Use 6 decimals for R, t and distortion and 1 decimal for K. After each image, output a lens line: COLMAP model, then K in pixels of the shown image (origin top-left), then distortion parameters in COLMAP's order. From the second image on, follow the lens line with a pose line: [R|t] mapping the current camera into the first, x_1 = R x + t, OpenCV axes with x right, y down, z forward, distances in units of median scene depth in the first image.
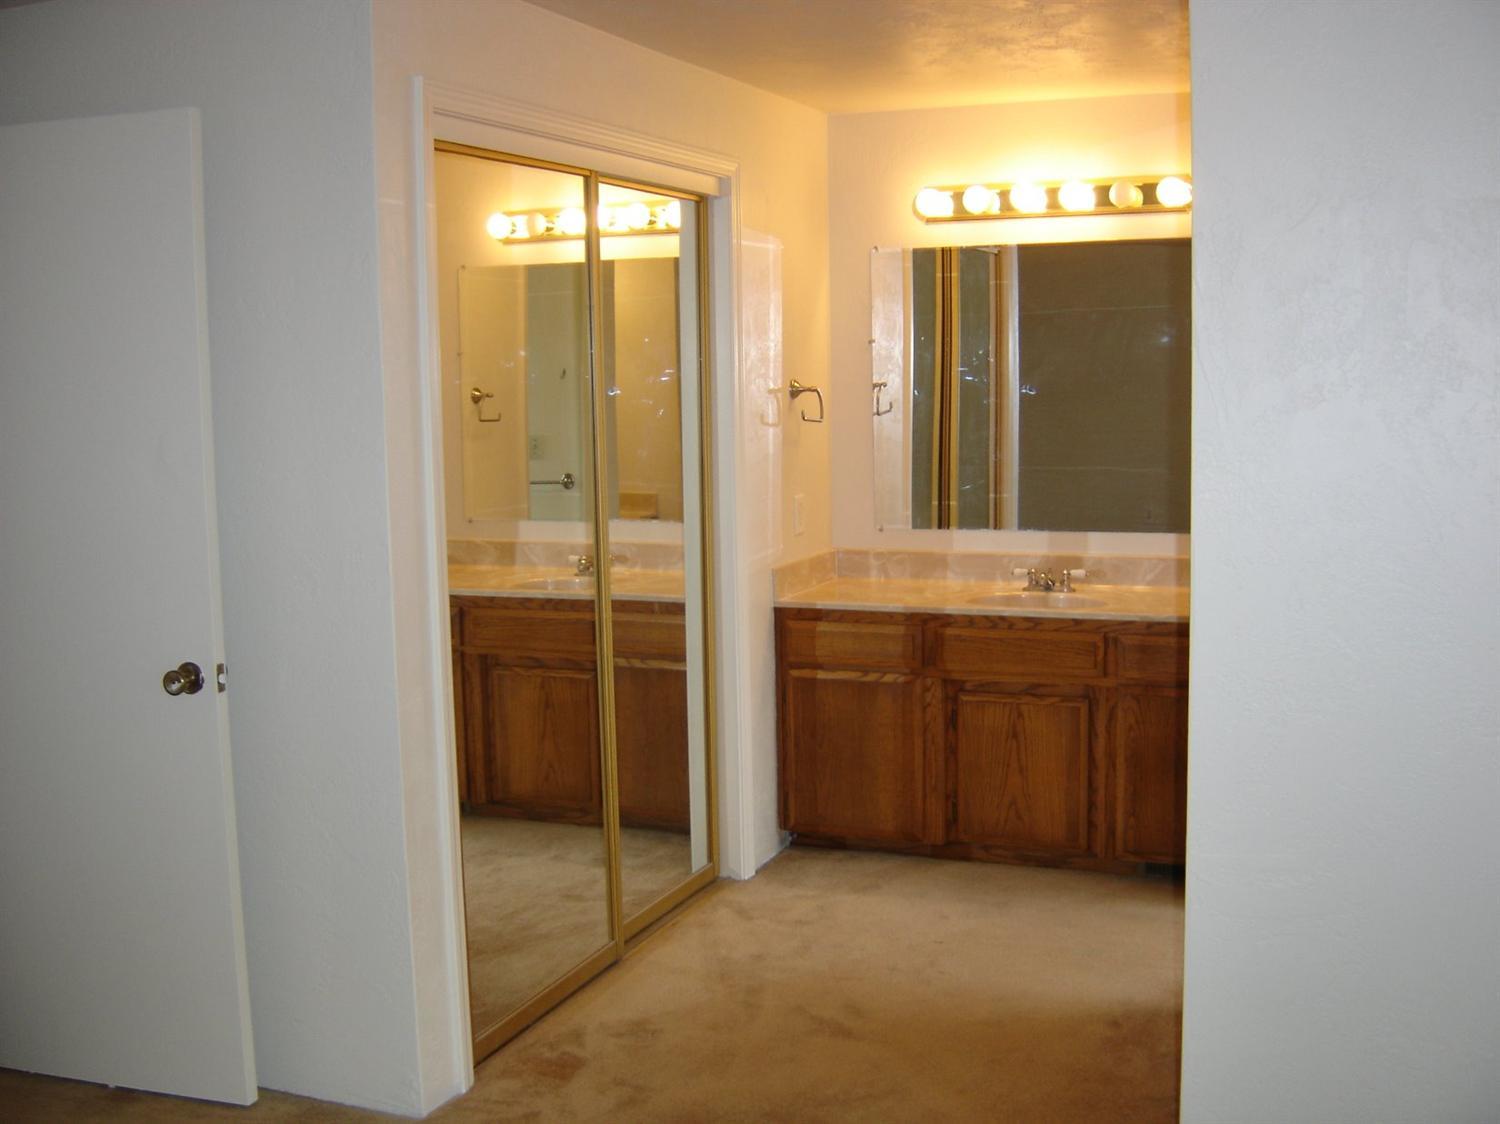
lens RADIAL K [[1686.8, 0, 750.0], [0, 1686.8, 562.0], [0, 0, 1]] dist [-0.123060, -0.010672]
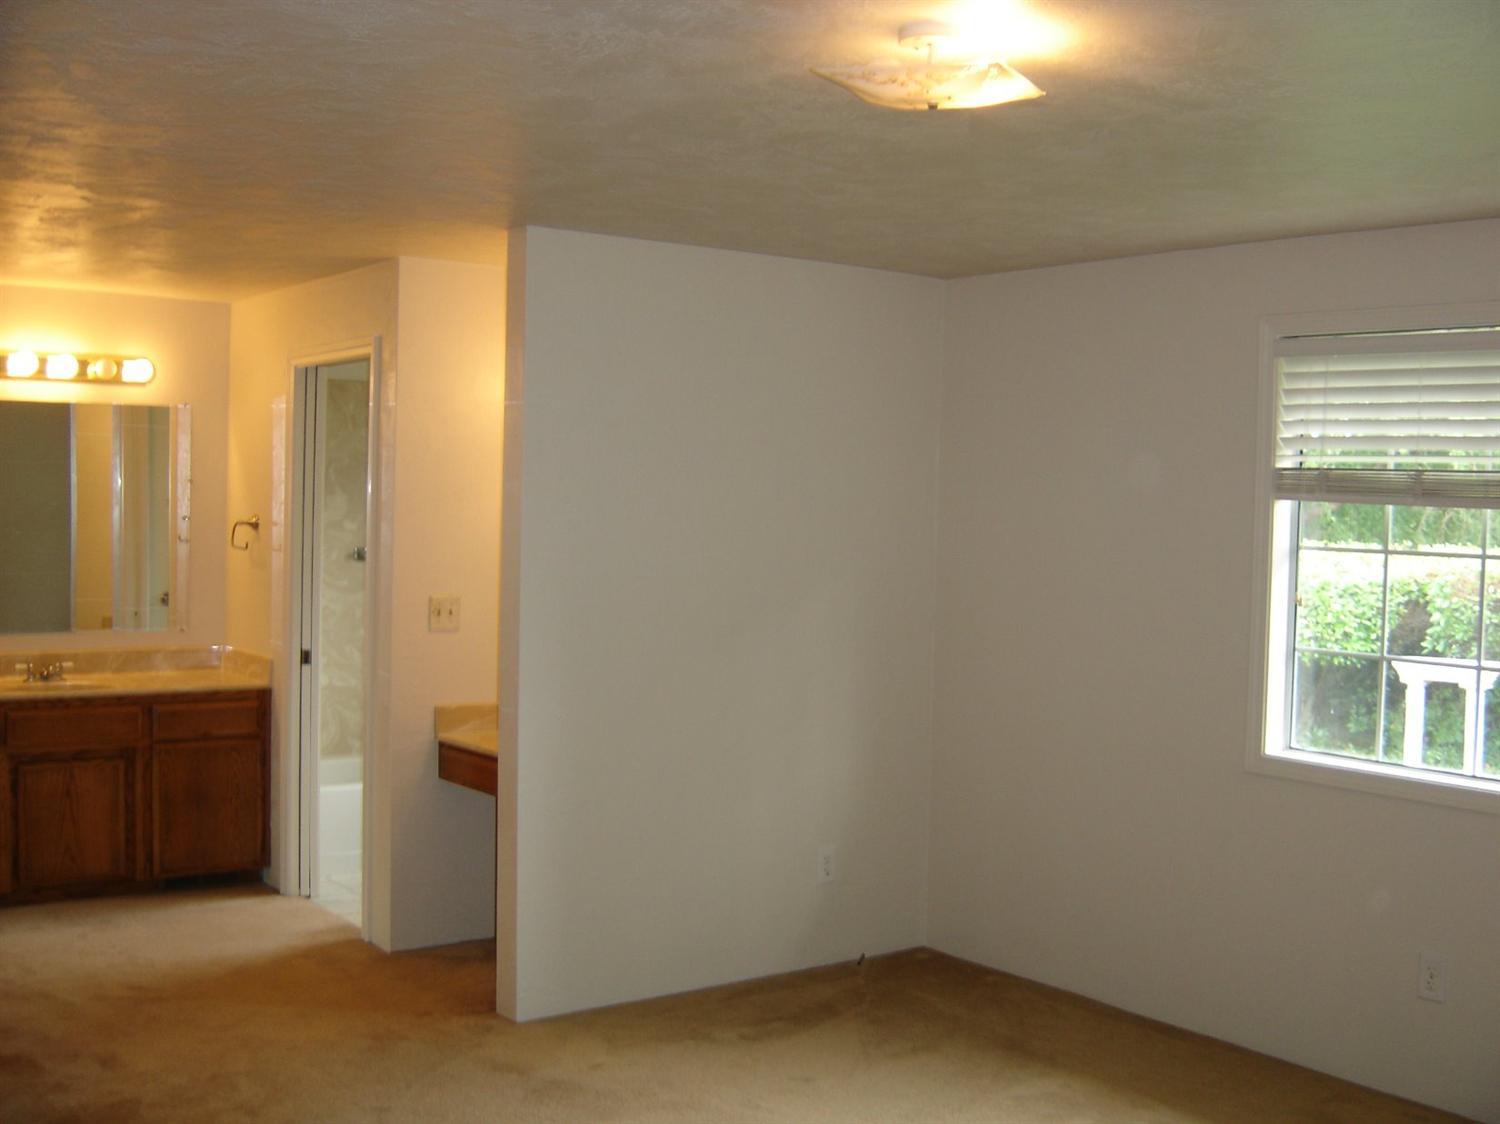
lens RADIAL K [[1686.8, 0, 750.0], [0, 1686.8, 562.0], [0, 0, 1]] dist [-0.123060, -0.010672]
pose [[0.512400, 0.002079, 0.858745, -0.633861], [0.070503, 0.996519, -0.044480, 0.021696], [-0.855848, 0.083336, 0.510470, -0.073374]]
